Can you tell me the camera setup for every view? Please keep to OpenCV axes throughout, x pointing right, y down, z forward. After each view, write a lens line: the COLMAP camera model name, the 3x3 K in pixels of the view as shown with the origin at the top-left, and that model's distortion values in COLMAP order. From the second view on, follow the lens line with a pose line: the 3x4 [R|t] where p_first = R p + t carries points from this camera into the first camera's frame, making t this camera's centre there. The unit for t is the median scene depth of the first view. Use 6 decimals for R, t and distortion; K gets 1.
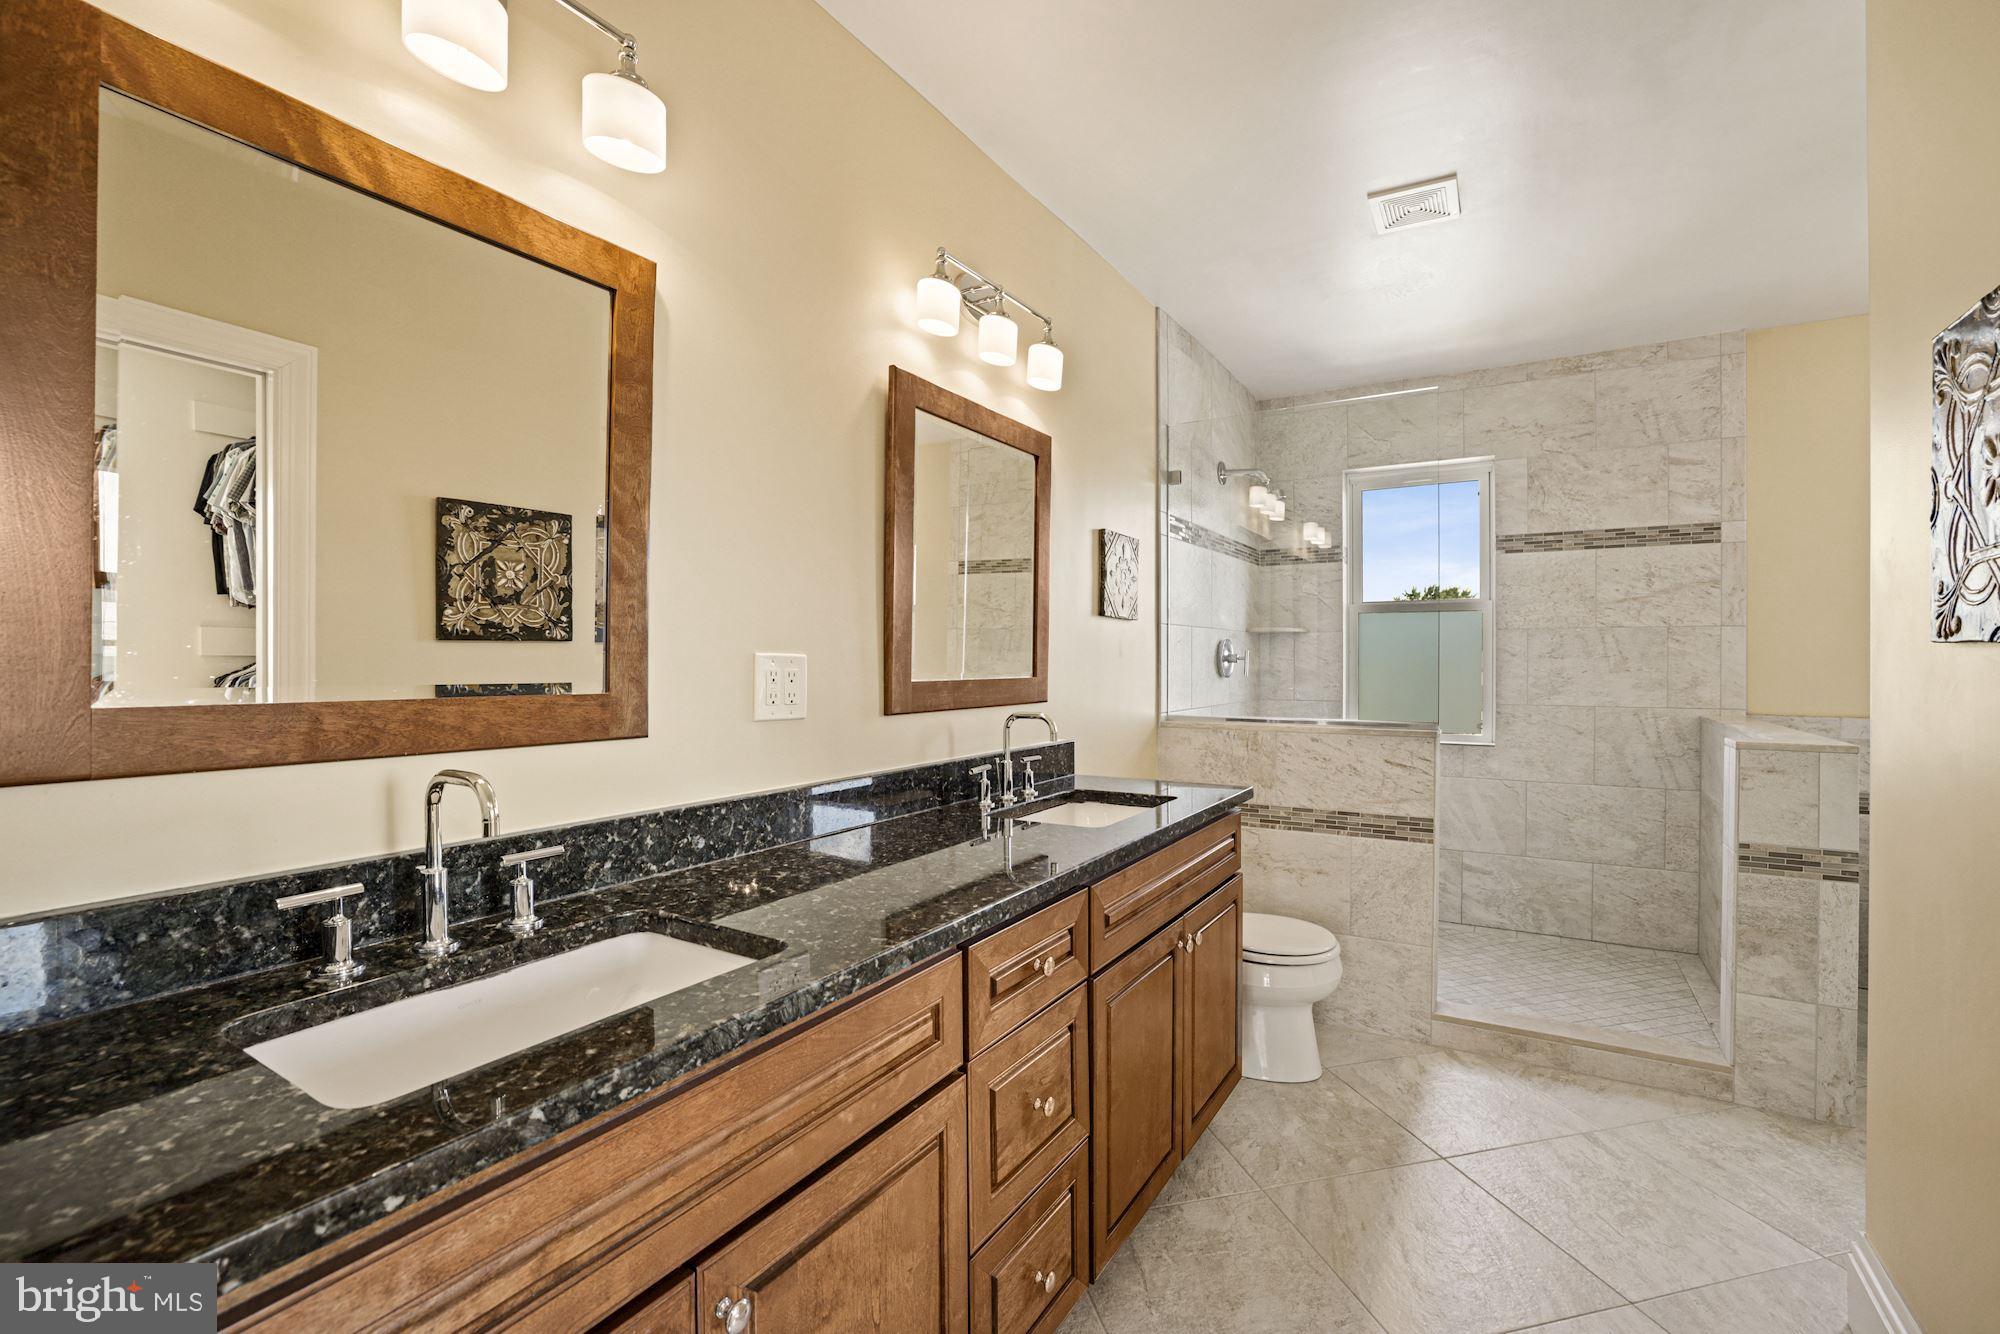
lens RADIAL K [[866.5, 0, 1038.9], [0, 866.5, 663.1], [0, 0, 1]] dist [-0.022073, 0.002254]
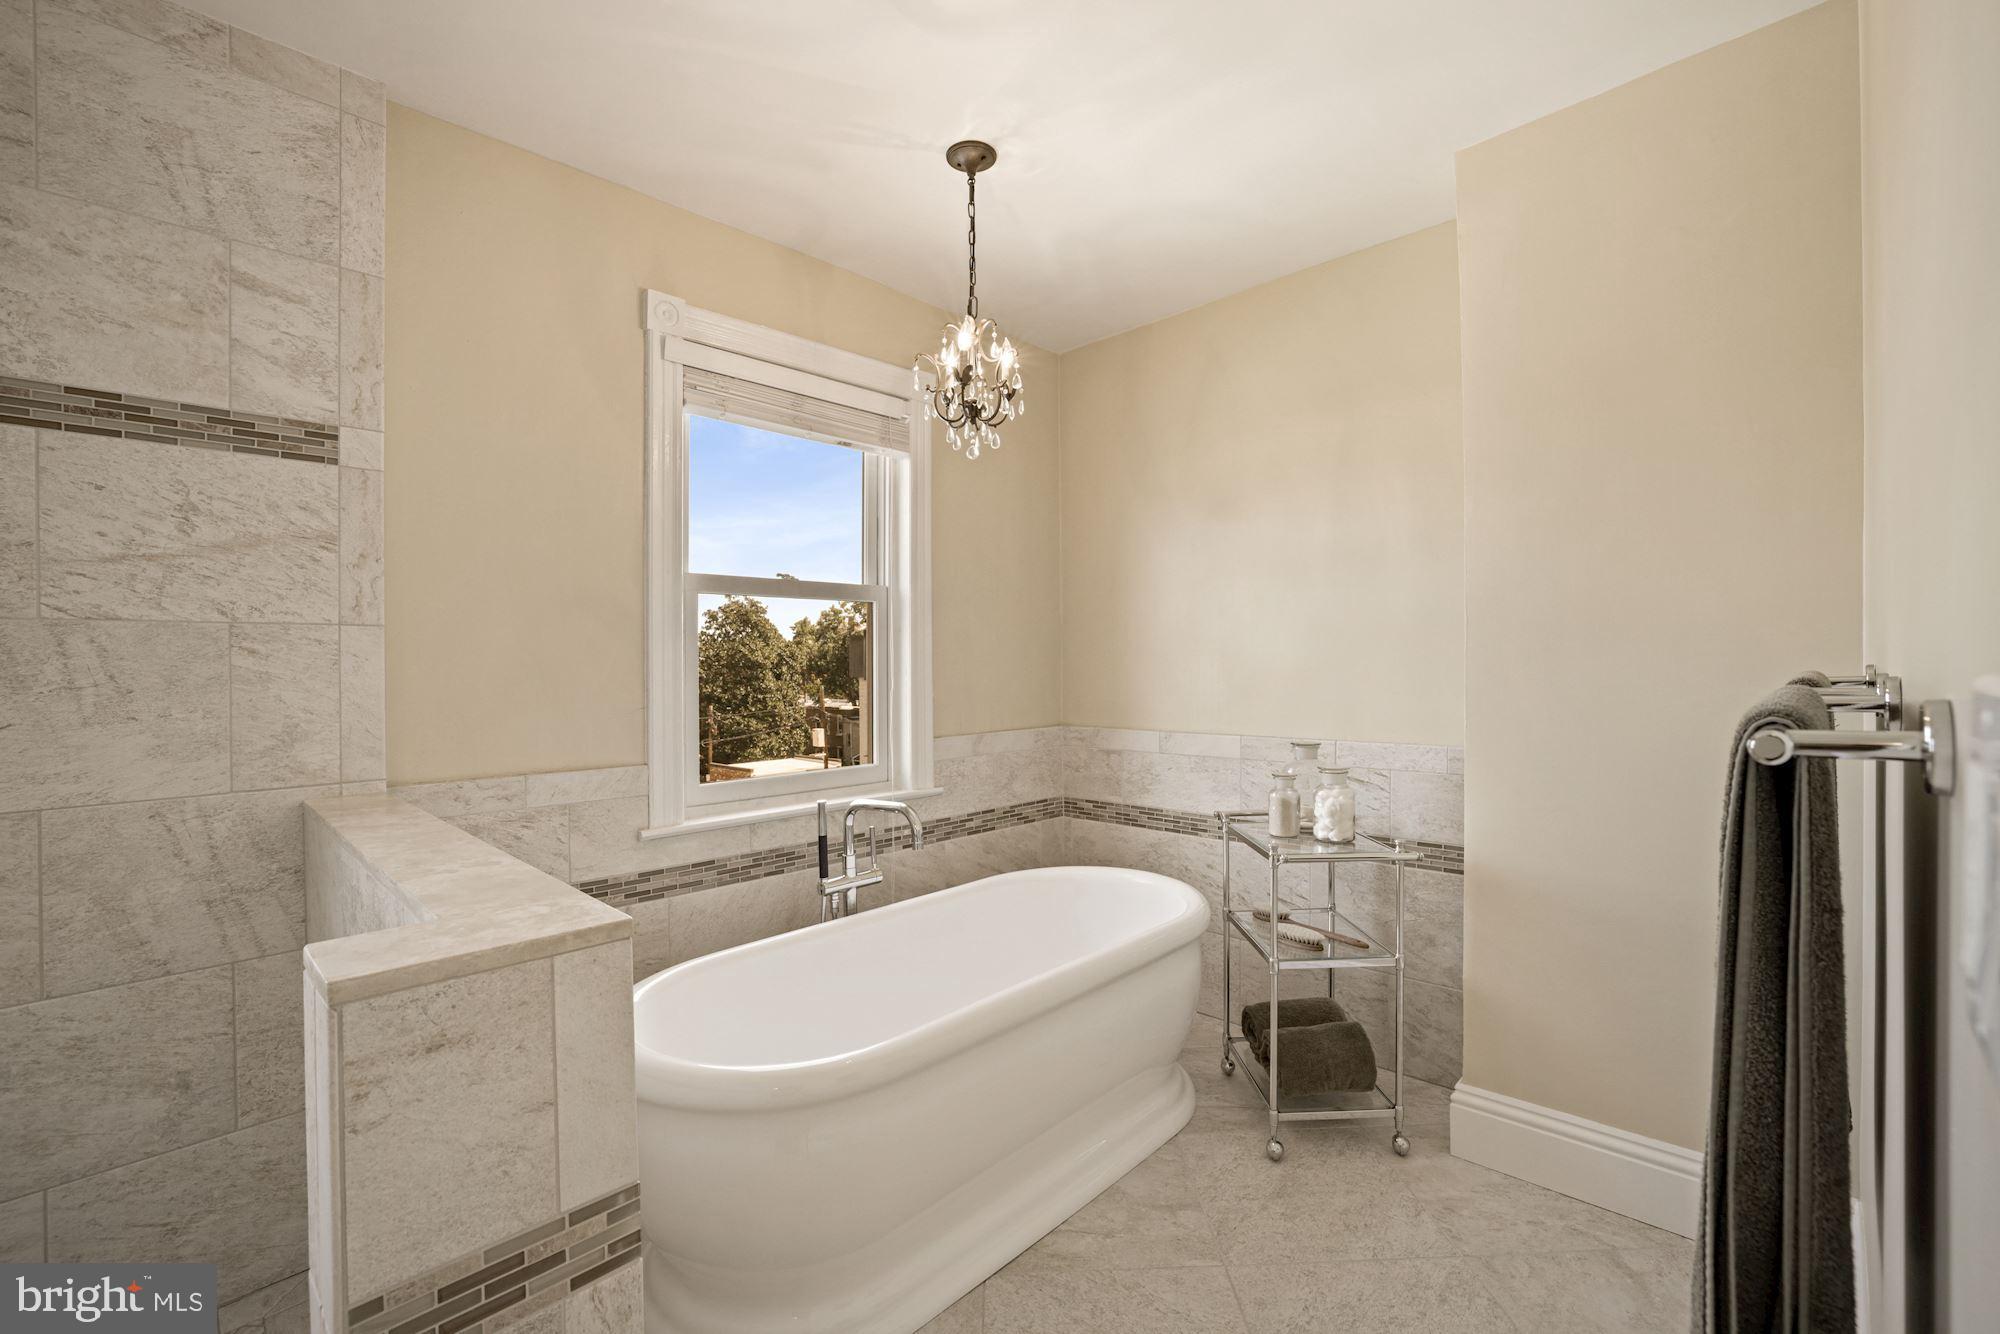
lens RADIAL K [[866.5, 0, 985.3], [0, 866.5, 660.1], [0, 0, 1]] dist [-0.022073, 0.002254]
pose [[0.282402, 0.000185, 0.959296, 0.394867], [0.017097, 0.999840, -0.005226, -0.011783], [-0.959144, 0.017877, 0.282354, 0.459956]]
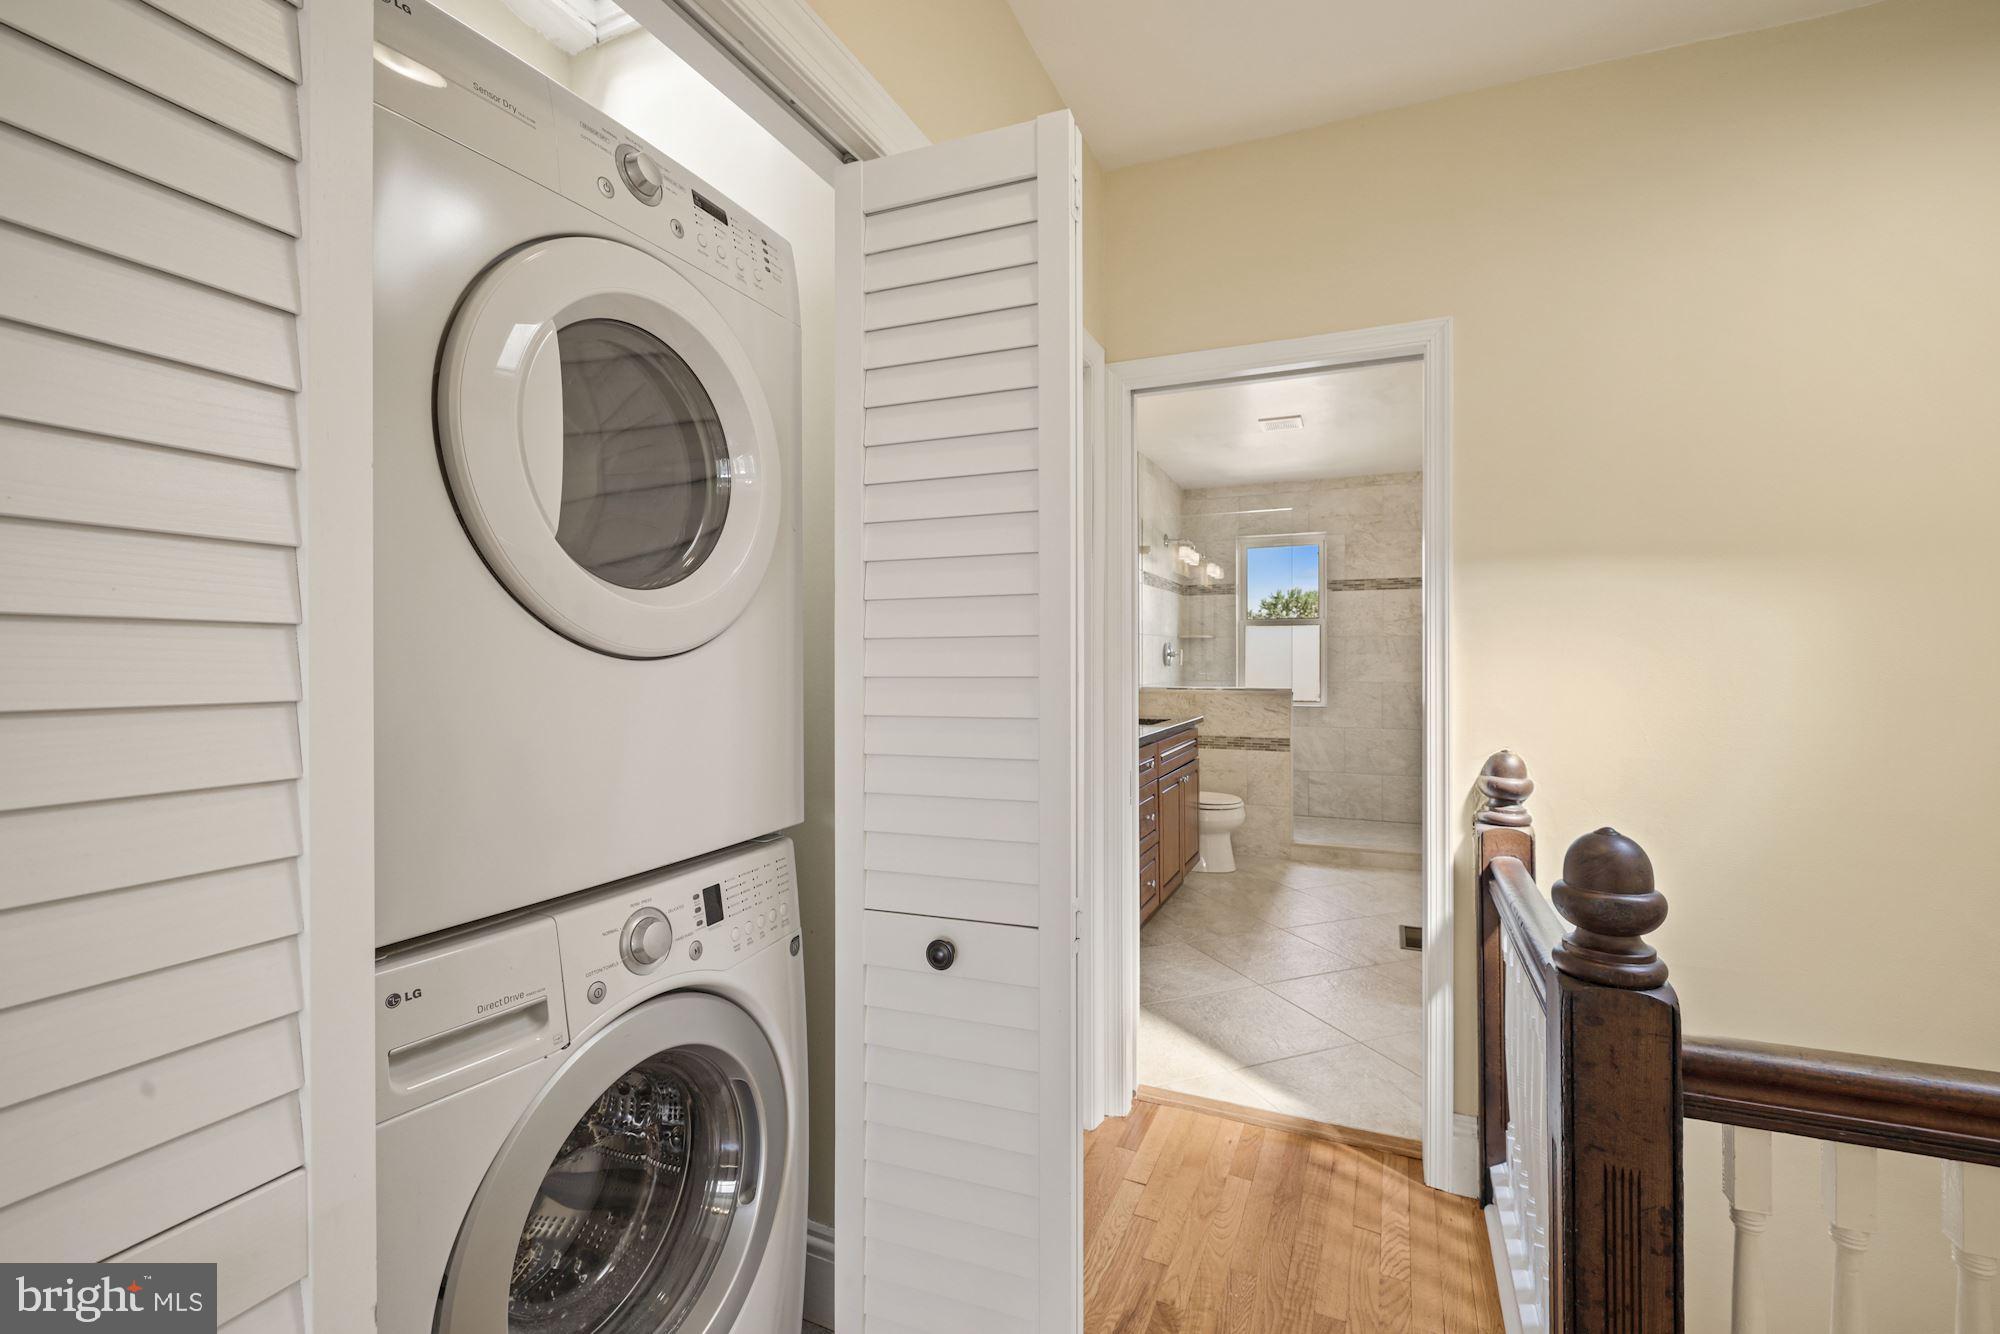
lens RADIAL K [[866.5, 0, 1002.9], [0, 866.5, 659.4], [0, 0, 1]] dist [-0.022073, 0.002254]
pose [[0.994653, -0.001472, 0.103266, -0.282107], [0.001837, 0.999992, -0.003440, 0.009825], [-0.103260, 0.003612, 0.994648, -0.633721]]
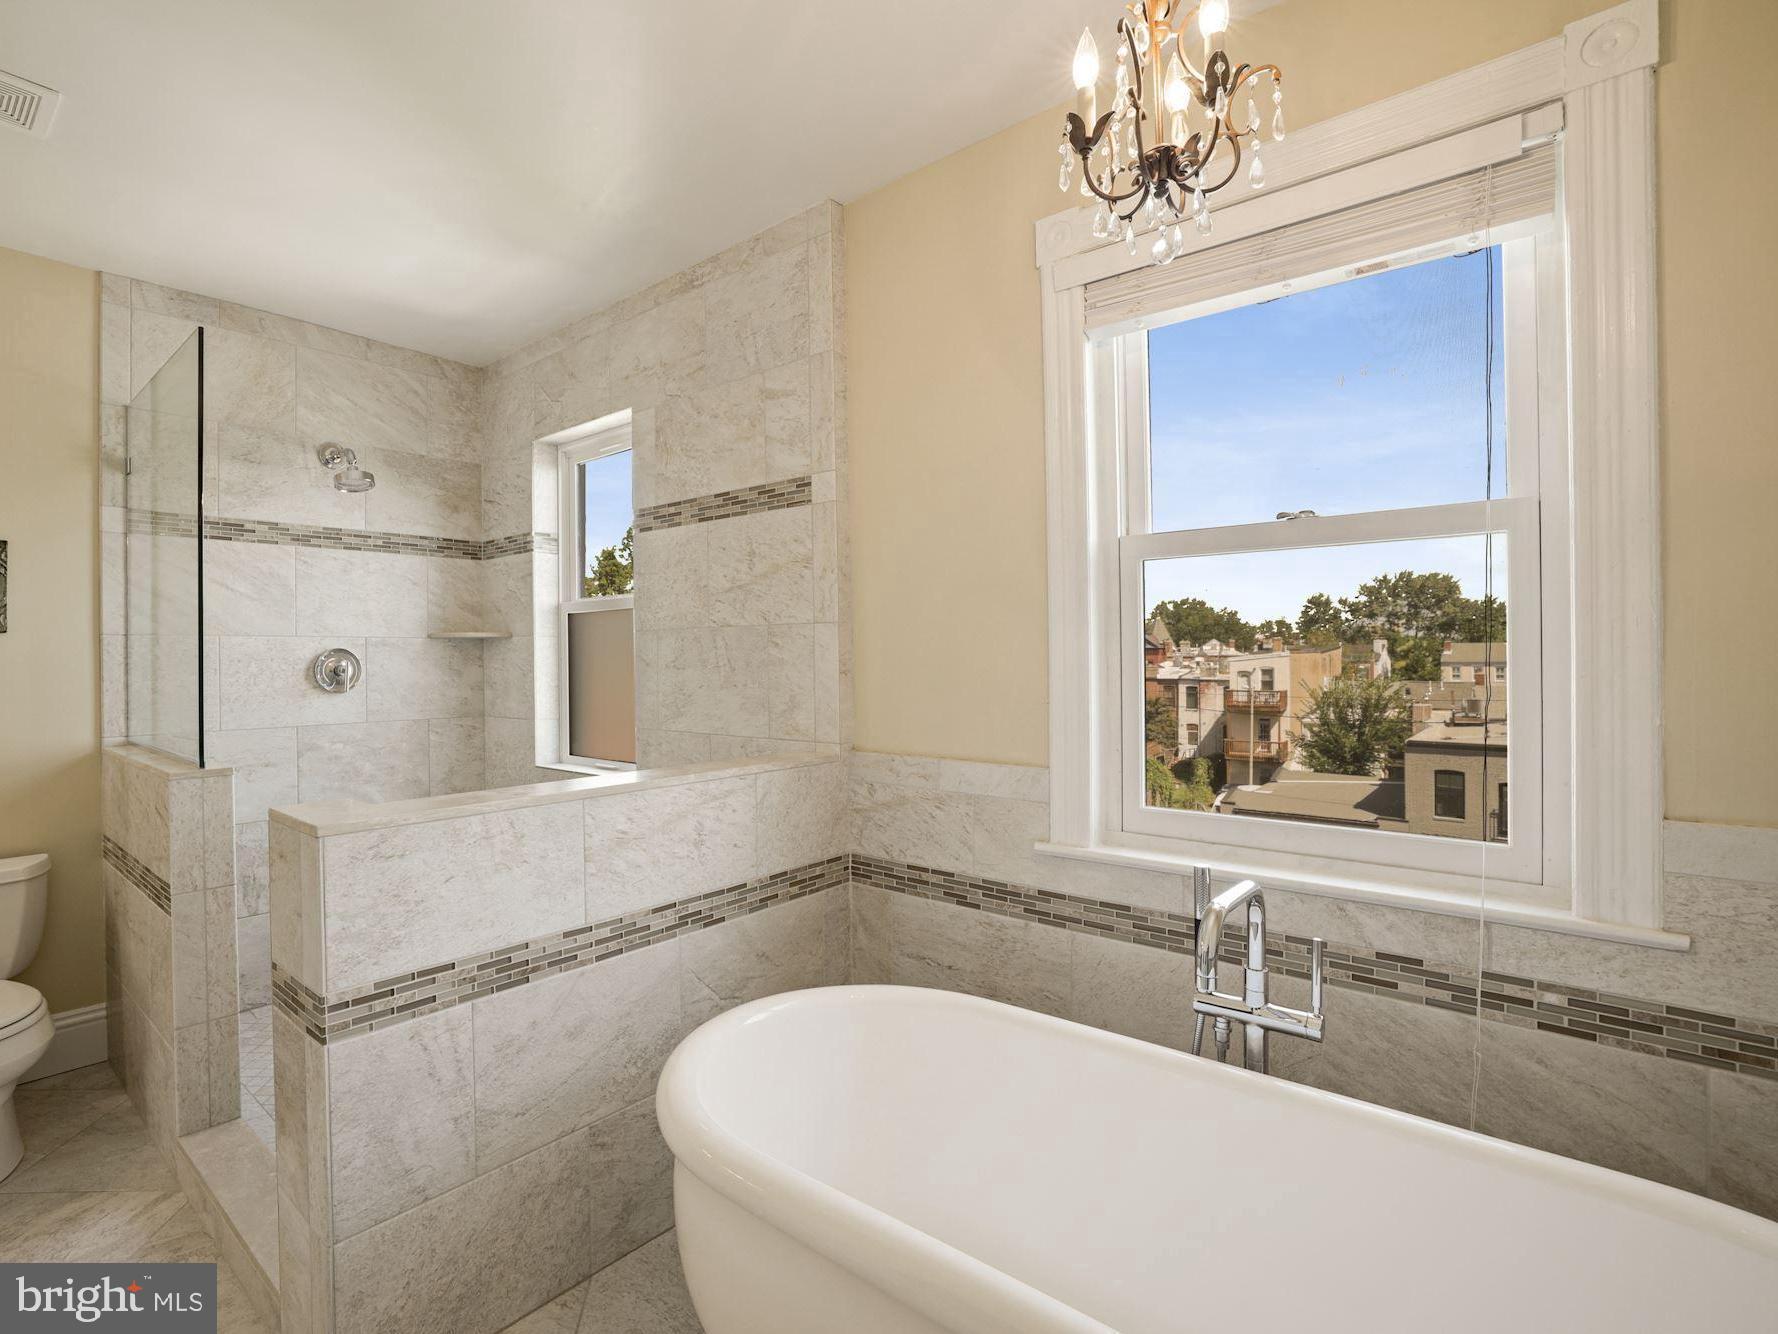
lens RADIAL K [[856.8, 0, 876.9], [0, 856.8, 652.4], [0, 0, 1]] dist [-0.034659, 0.002831]
pose [[0.976607, -0.008691, -0.214858, 0.968324], [0.006332, 0.999912, -0.011665, -0.010454], [0.214941, 0.010032, 0.976576, 0.317406]]
